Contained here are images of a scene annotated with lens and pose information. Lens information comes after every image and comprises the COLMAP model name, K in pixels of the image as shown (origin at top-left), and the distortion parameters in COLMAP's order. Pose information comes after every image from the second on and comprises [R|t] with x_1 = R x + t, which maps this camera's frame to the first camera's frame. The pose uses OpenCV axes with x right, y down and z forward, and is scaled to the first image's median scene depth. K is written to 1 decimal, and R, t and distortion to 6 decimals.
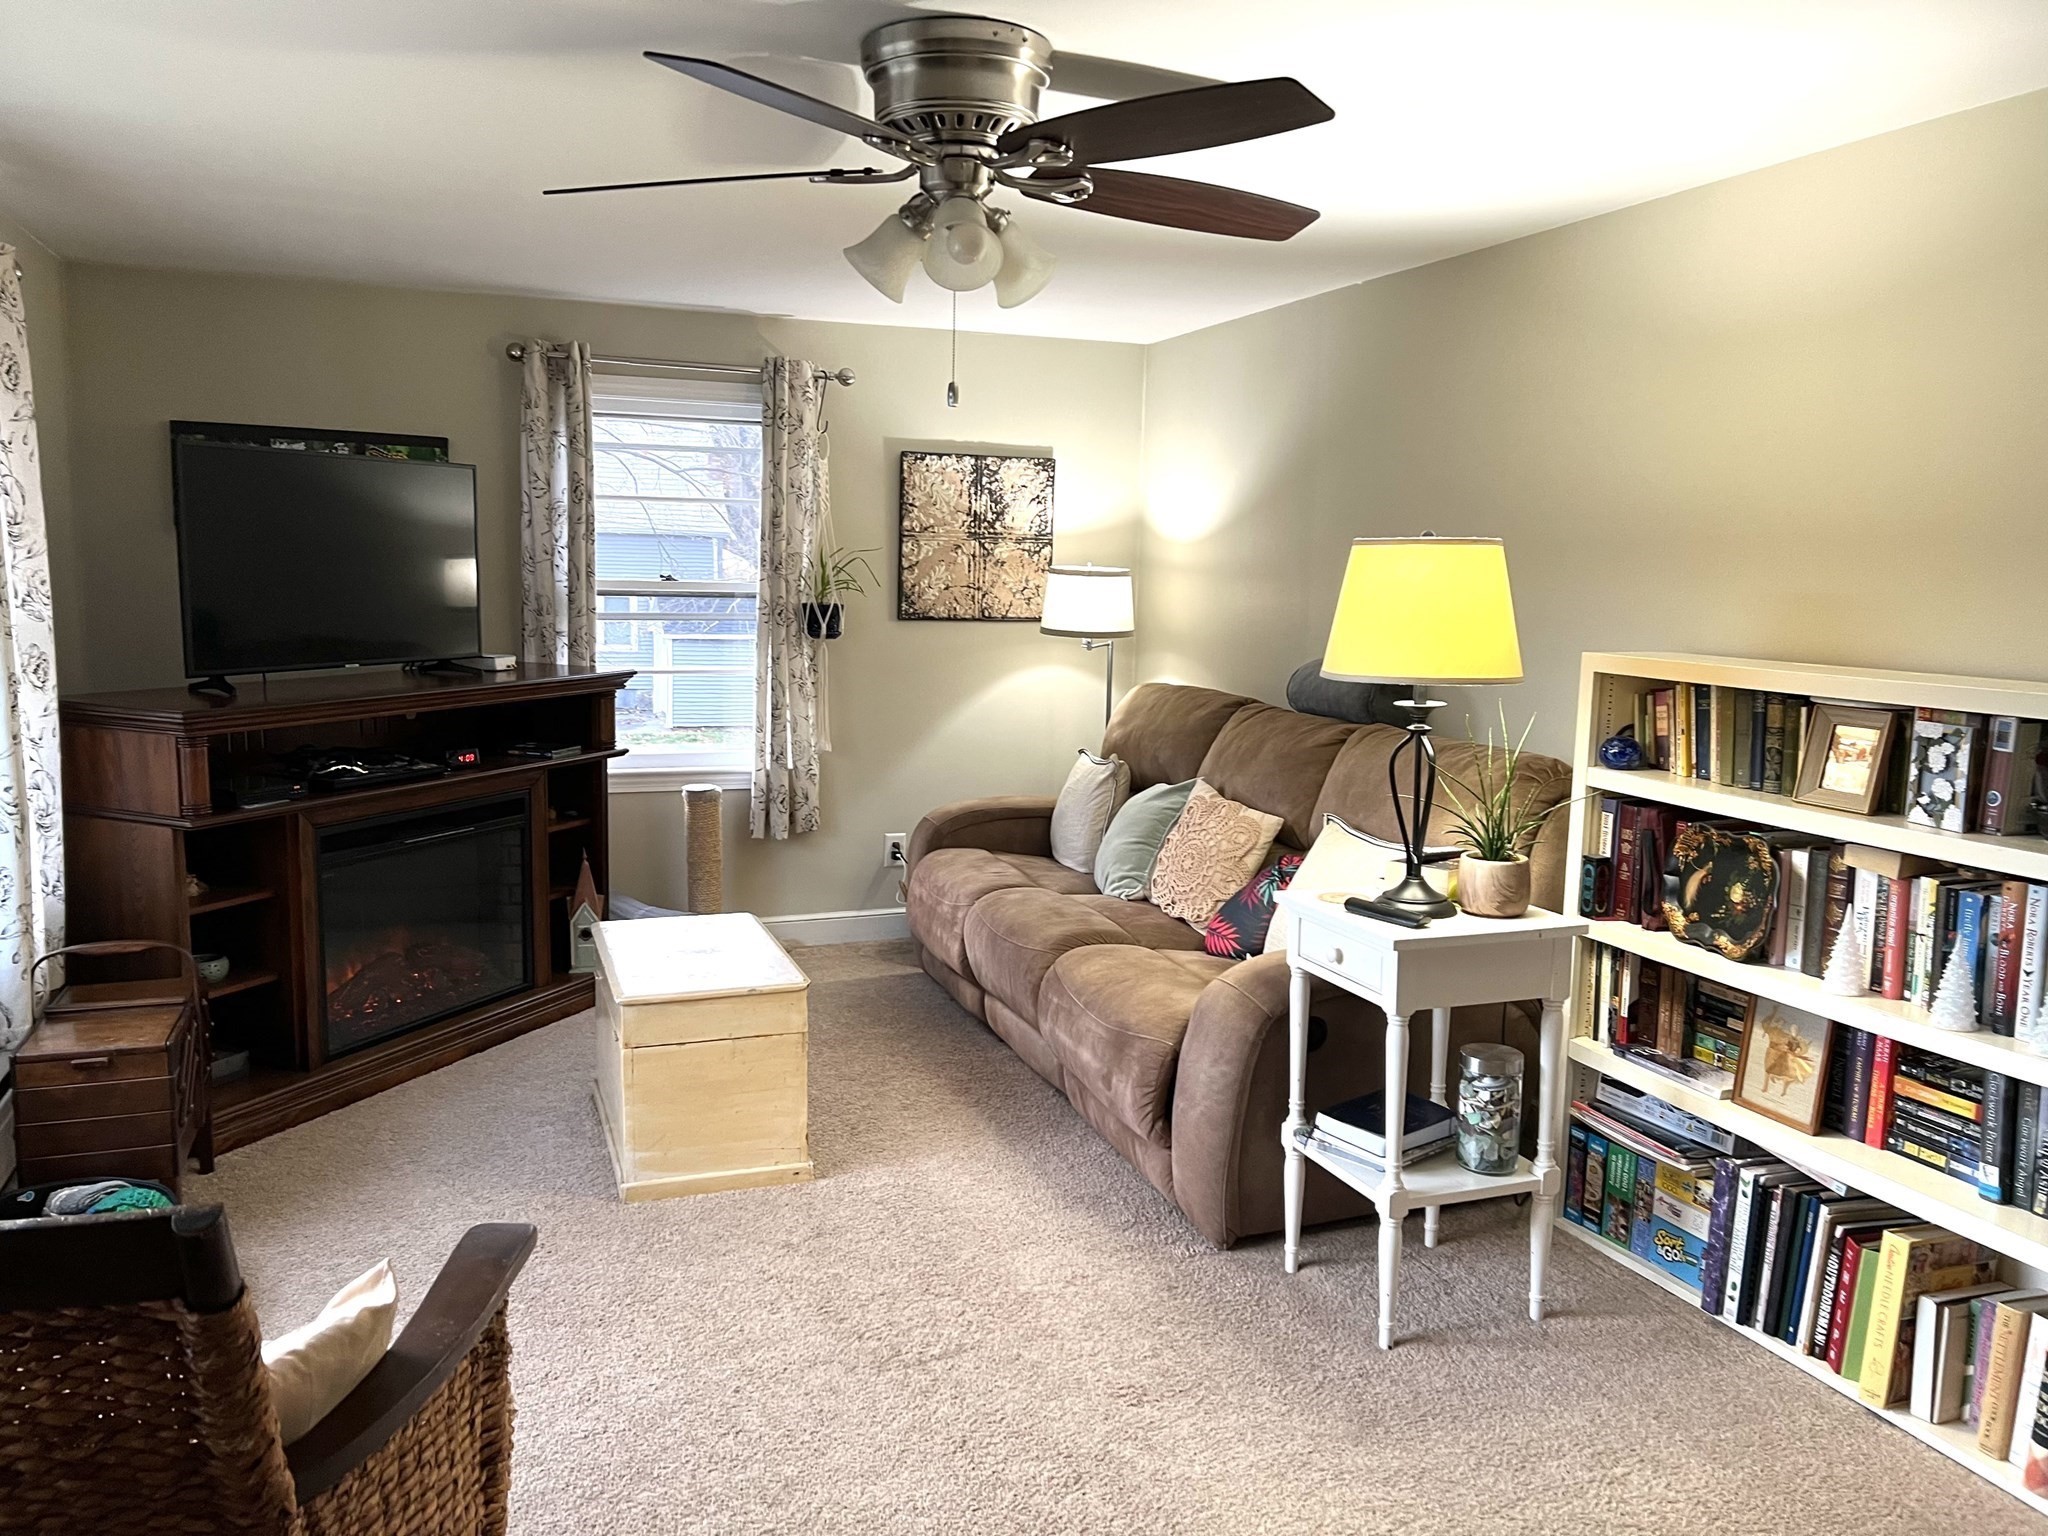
lens RADIAL K [[1531.1, 0, 1024.0], [0, 1531.1, 767.1], [0, 0, 1]] dist [0.030839, -0.011886]
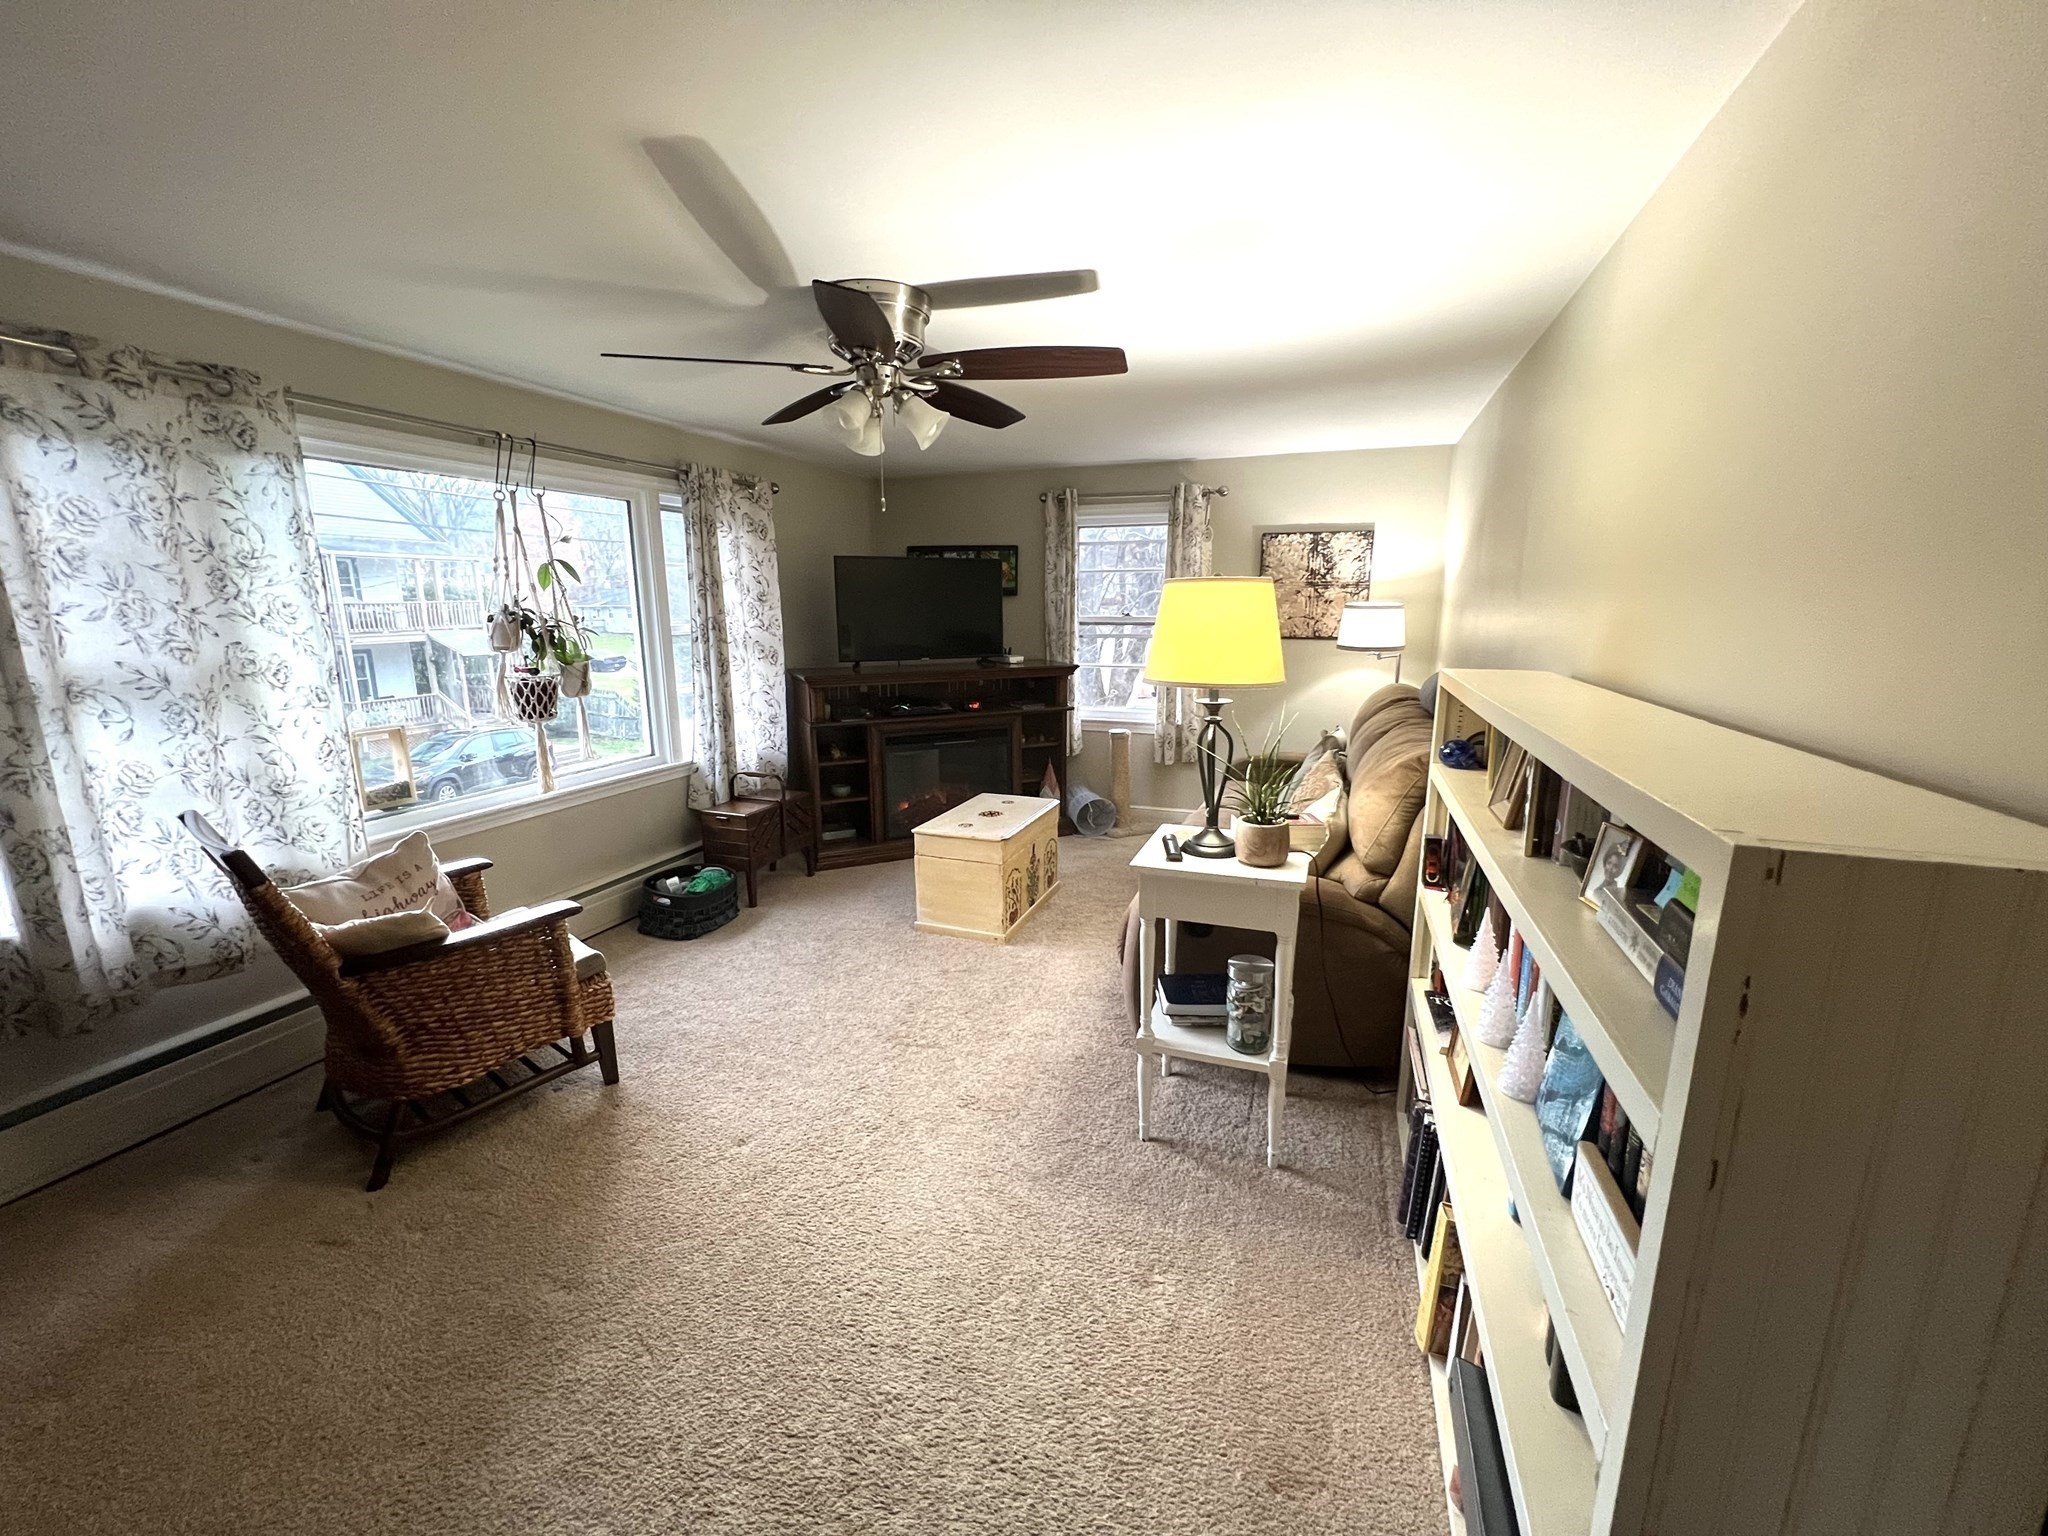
lens RADIAL K [[822.7, 0, 1022.9], [0, 822.7, 767.0], [0, 0, 1]] dist [-0.003278, 0.000772]
pose [[0.758943, 0.105772, -0.642509, 0.332112], [-0.068024, 0.994199, 0.083317, -0.017265], [0.647594, -0.019526, 0.761735, 0.183344]]
